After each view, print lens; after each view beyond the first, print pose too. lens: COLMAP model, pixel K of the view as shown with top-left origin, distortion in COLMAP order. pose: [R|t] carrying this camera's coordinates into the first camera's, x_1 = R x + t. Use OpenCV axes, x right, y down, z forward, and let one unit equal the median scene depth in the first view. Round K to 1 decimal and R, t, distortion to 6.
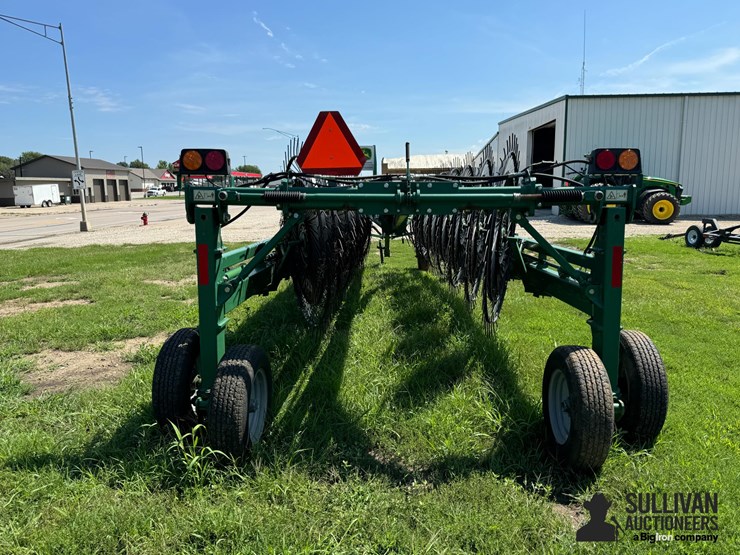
lens RADIAL K [[555.4, 0, 378.5], [0, 555.4, 279.8], [0, 0, 1]] dist [0.008423, -0.003249]
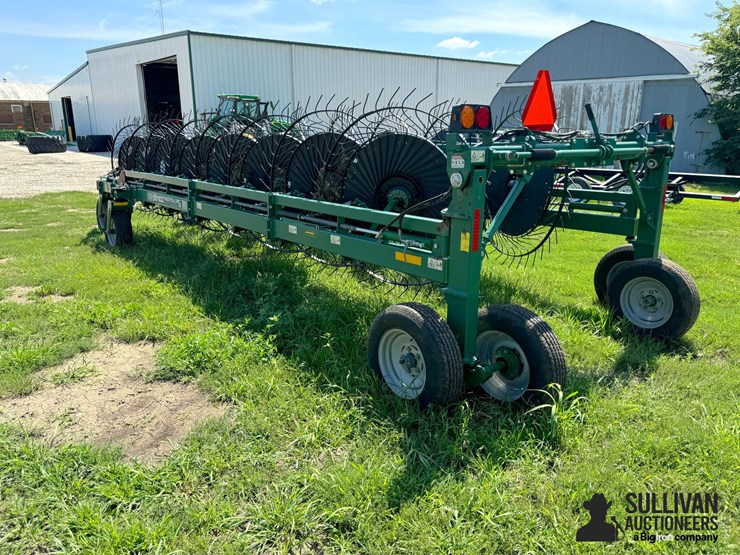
lens RADIAL K [[555.4, 0, 378.5], [0, 555.4, 279.8], [0, 0, 1]] dist [0.008423, -0.003249]
pose [[0.748155, -0.167323, 0.642080, -0.378163], [0.099517, 0.985033, 0.140737, -0.032598], [-0.656019, -0.041396, 0.753609, 0.141901]]
